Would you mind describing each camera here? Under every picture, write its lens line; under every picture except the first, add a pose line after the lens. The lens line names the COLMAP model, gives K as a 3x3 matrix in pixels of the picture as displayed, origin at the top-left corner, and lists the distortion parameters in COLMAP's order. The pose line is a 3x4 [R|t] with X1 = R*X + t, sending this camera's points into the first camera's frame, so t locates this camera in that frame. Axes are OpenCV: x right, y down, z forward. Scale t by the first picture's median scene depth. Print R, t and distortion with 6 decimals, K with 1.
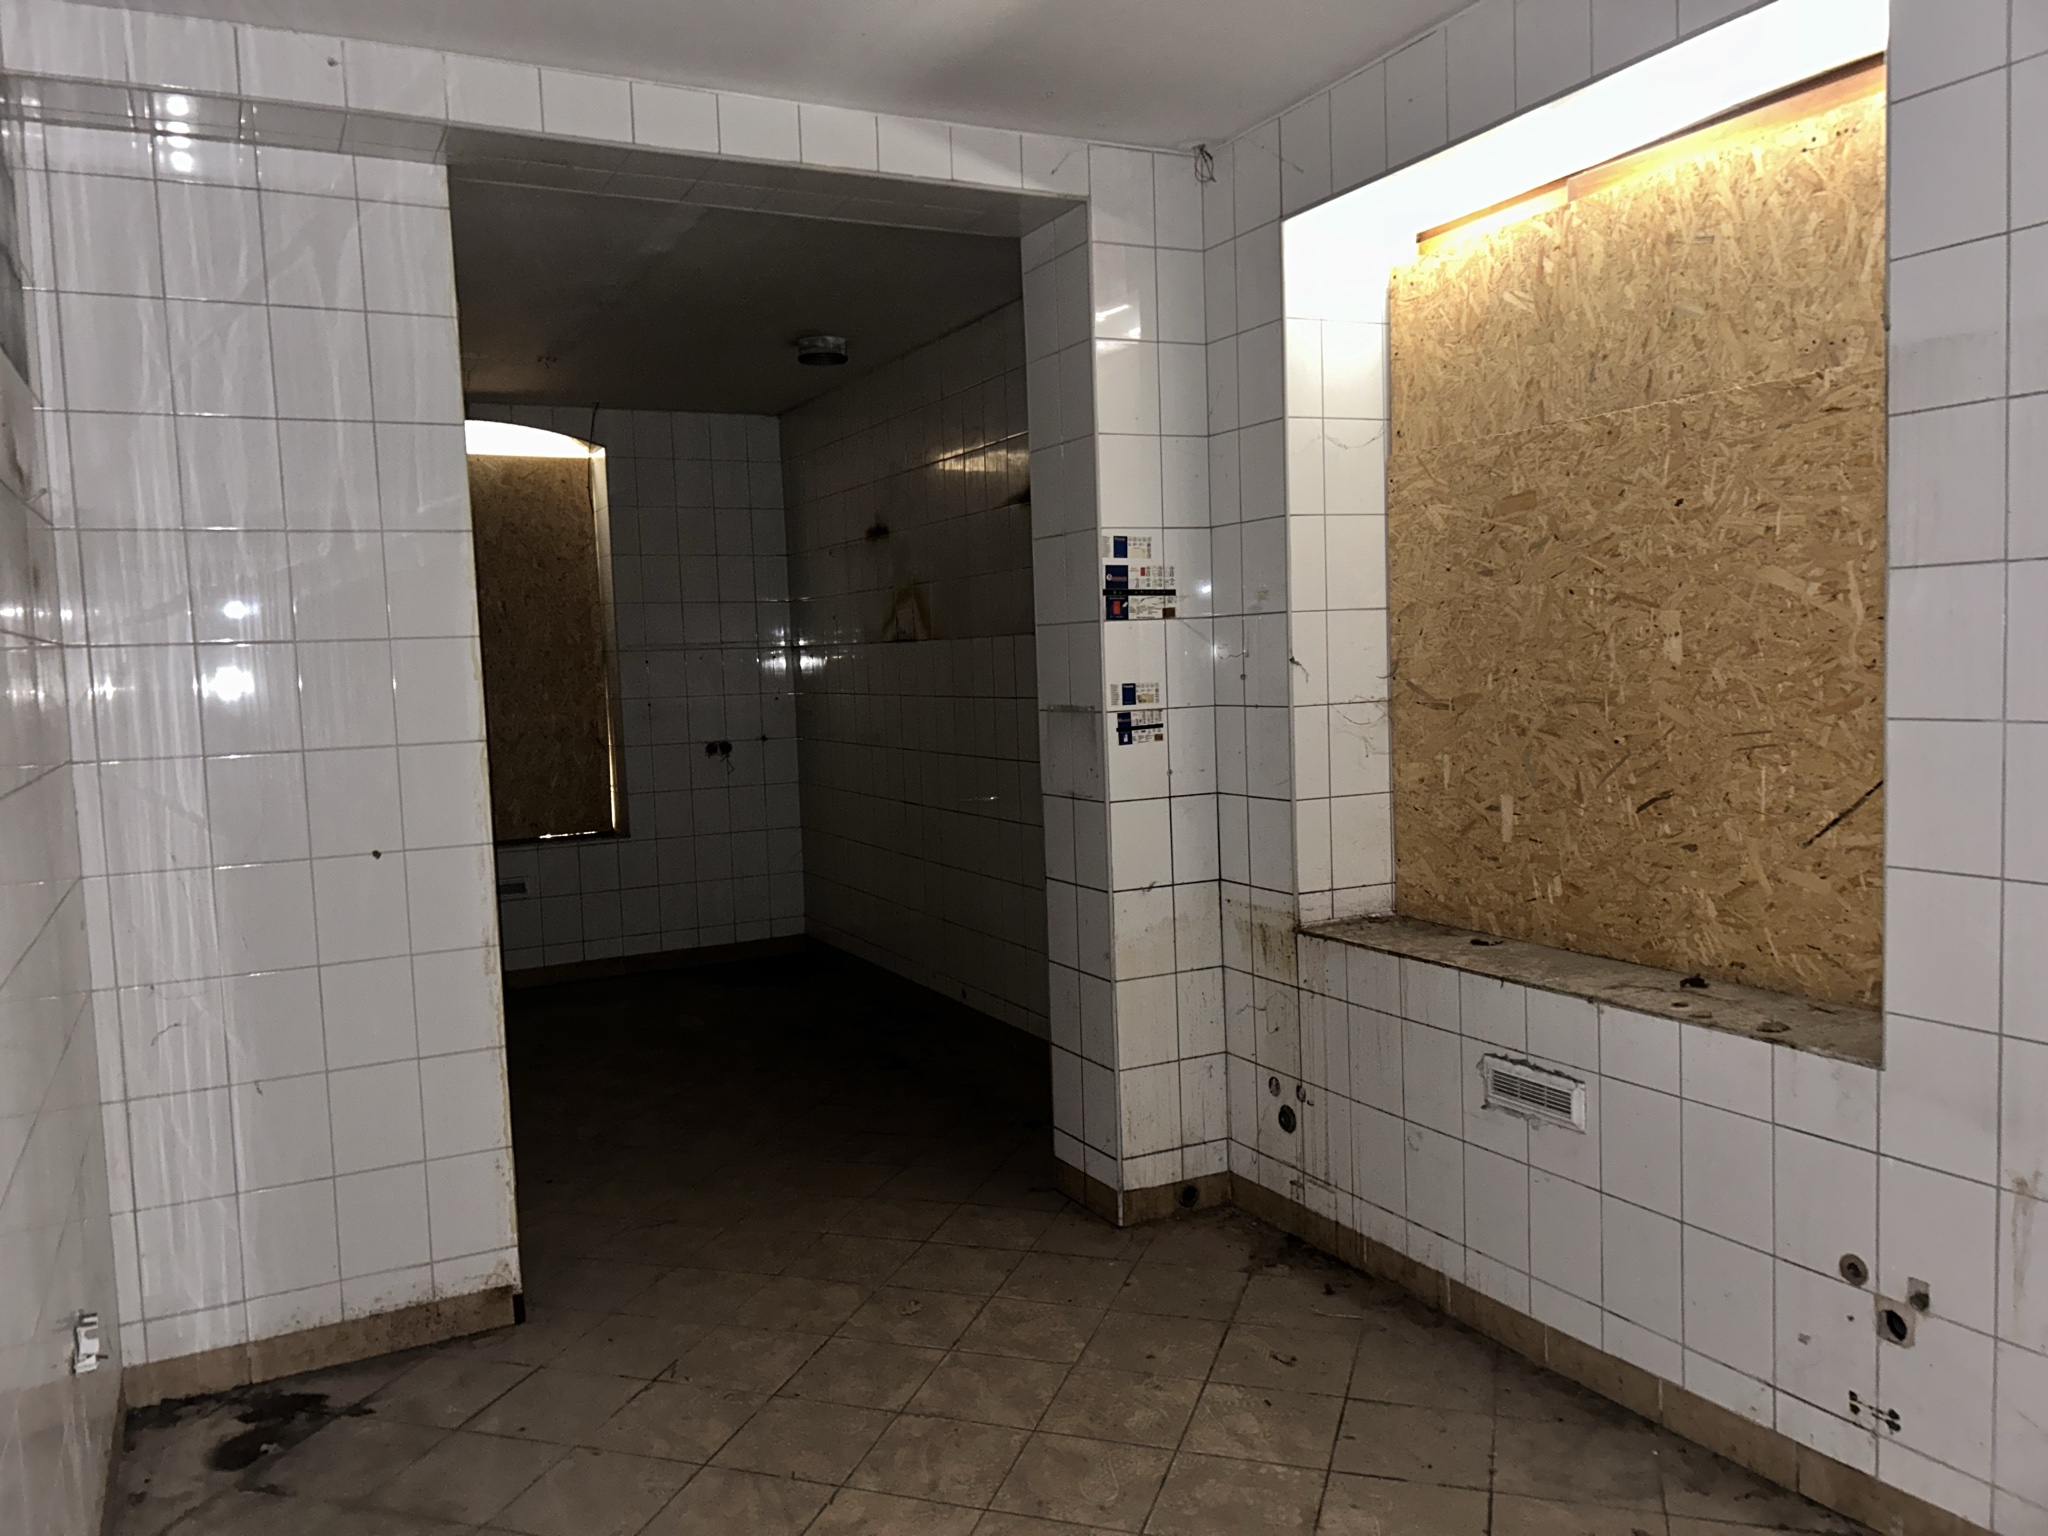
lens RADIAL K [[1553.2, 0, 1025.4], [0, 1553.2, 769.3], [0, 0, 1]] dist [0.050965, -0.087891]
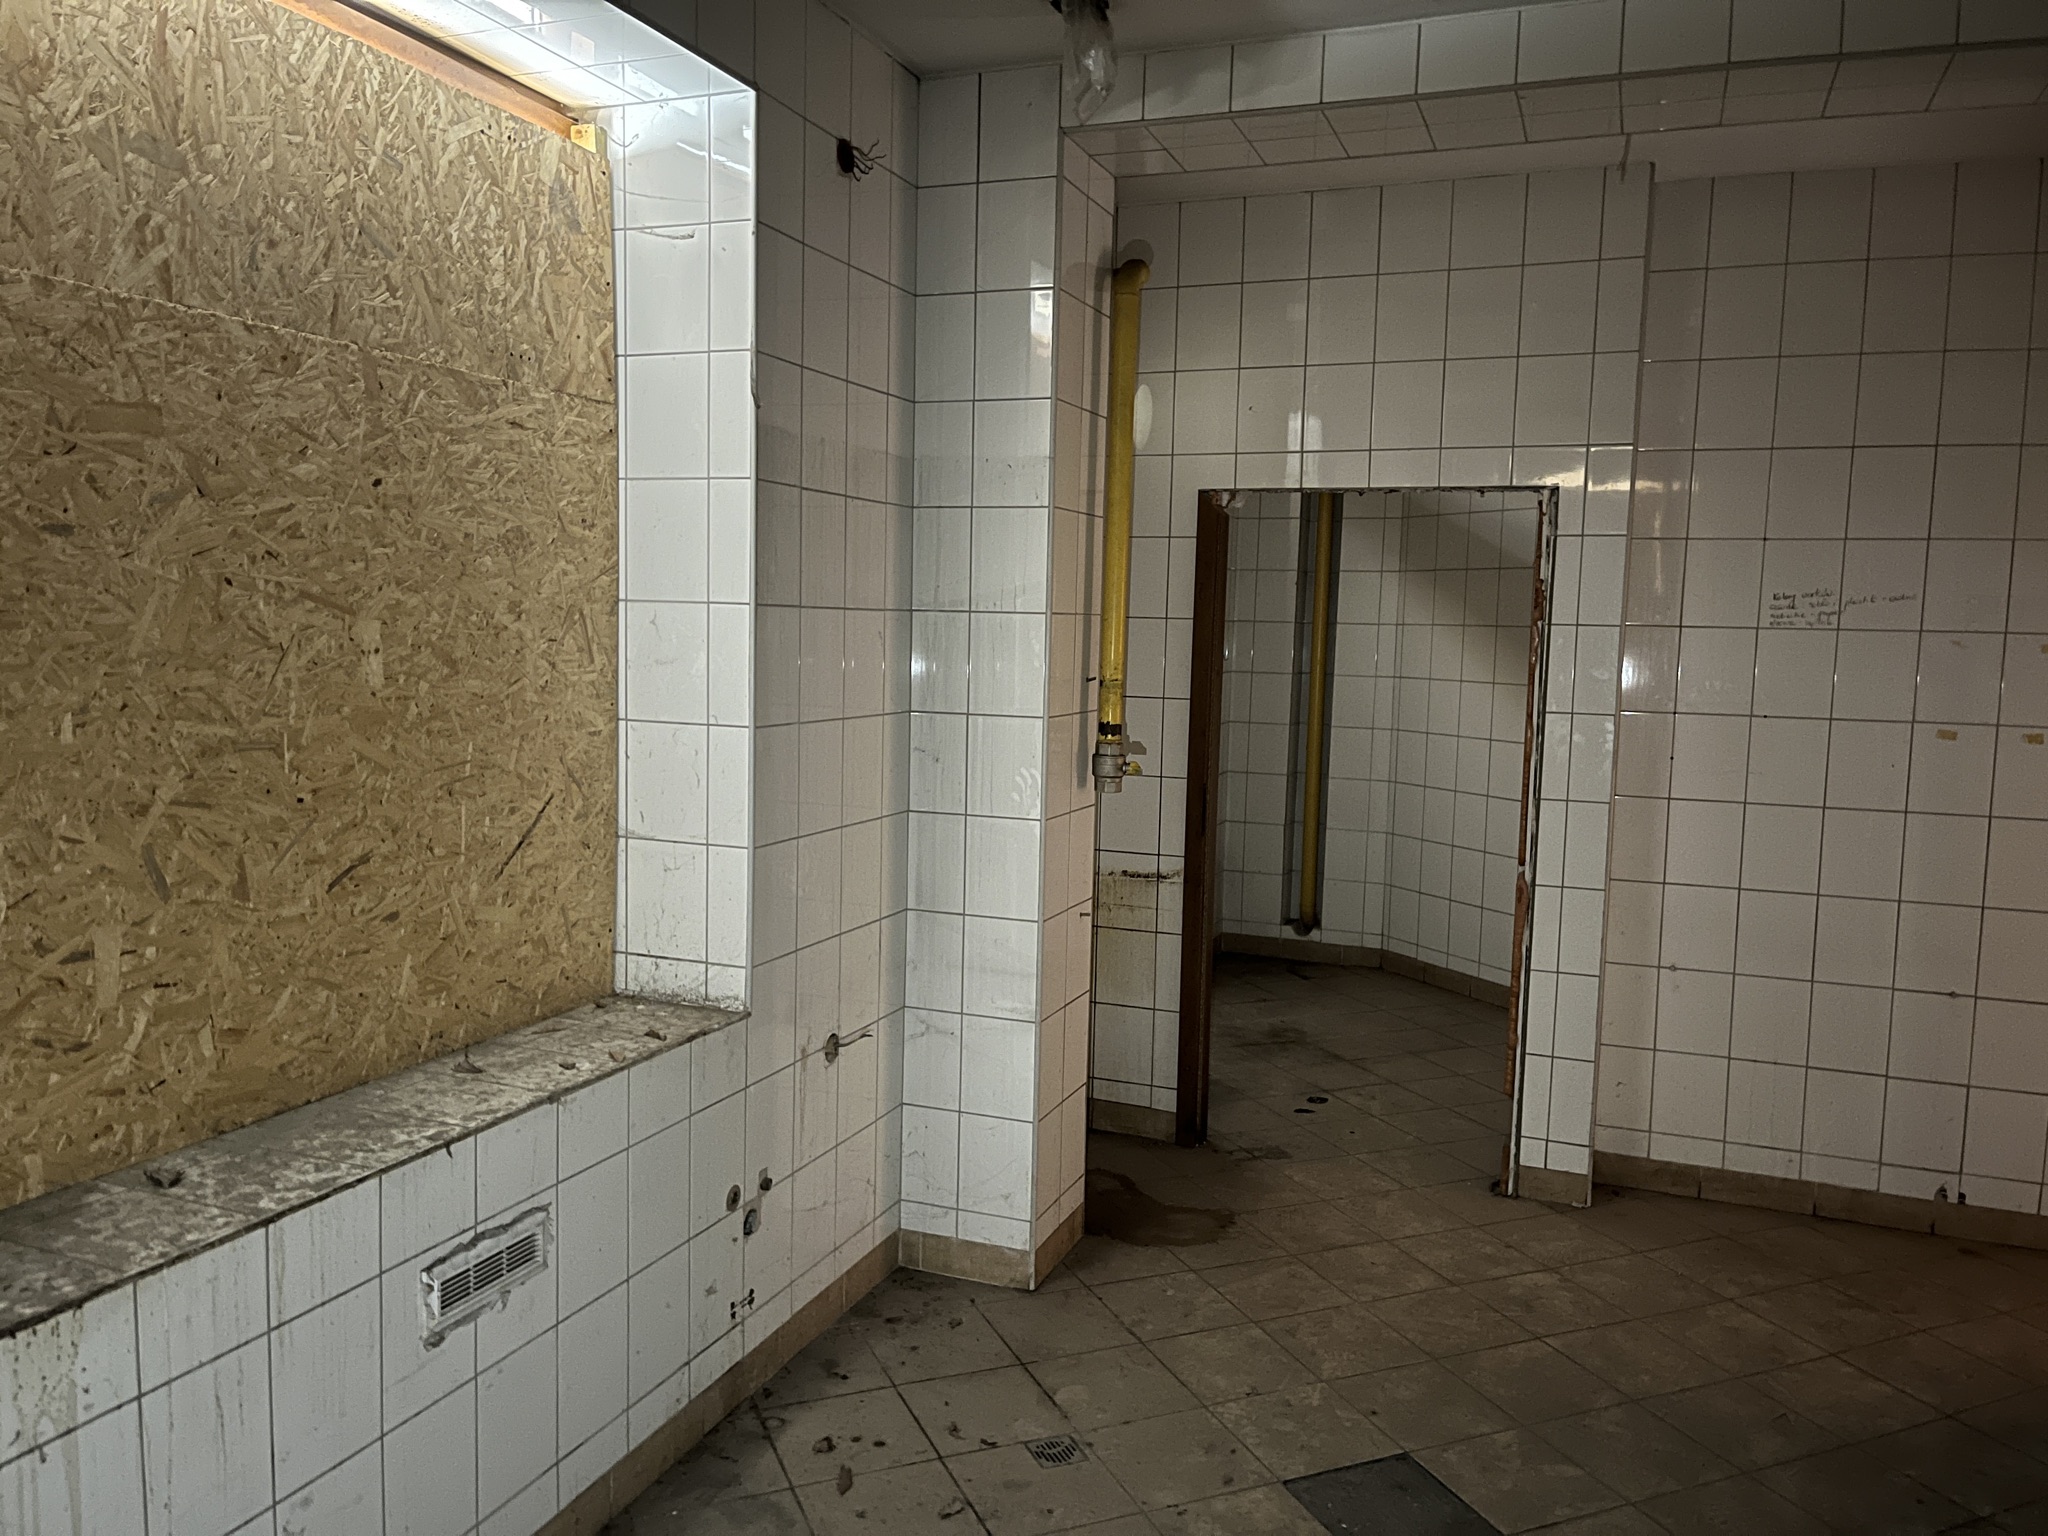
lens RADIAL K [[1552.1, 0, 1037.5], [0, 1552.1, 772.0], [0, 0, 1]] dist [0.058743, -0.072291]
pose [[-0.666096, -0.054847, 0.743846, -0.377529], [0.051773, 0.991487, 0.119467, -0.099458], [-0.744067, 0.118088, -0.657587, 1.234544]]
